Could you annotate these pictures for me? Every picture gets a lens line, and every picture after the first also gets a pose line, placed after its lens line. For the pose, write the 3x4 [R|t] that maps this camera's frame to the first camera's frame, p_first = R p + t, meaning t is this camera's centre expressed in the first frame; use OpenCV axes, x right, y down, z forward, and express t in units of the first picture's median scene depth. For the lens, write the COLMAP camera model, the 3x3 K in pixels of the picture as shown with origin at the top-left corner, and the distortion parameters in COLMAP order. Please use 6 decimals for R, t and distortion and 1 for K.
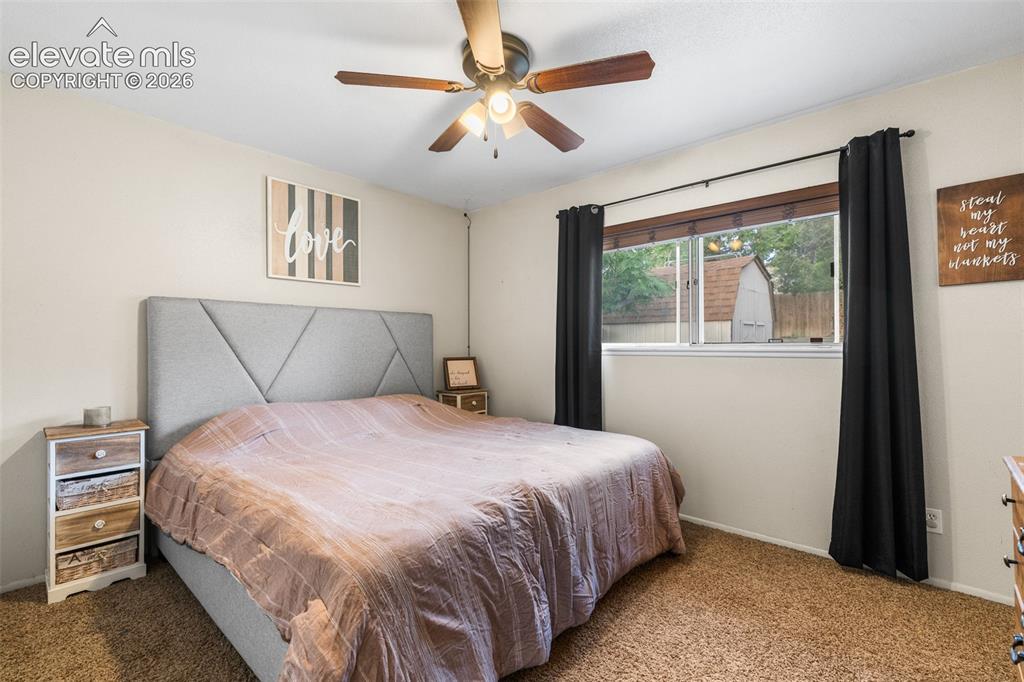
lens RADIAL K [[452.2, 0, 507.0], [0, 452.2, 341.0], [0, 0, 1]] dist [-0.002055, 0.000058]
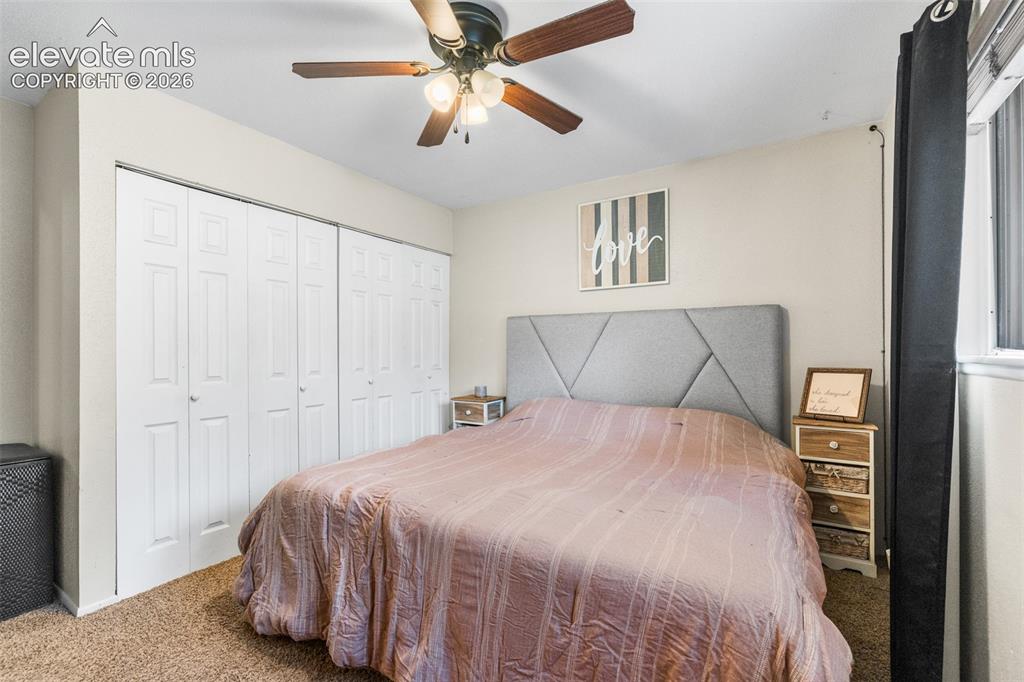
lens RADIAL K [[452.2, 0, 507.8], [0, 452.2, 347.7], [0, 0, 1]] dist [-0.002055, 0.000058]
pose [[0.168947, 0.002019, -0.985623, 0.543230], [0.013731, 0.999896, 0.004402, -0.001650], [0.985530, -0.014277, 0.168902, 0.565906]]
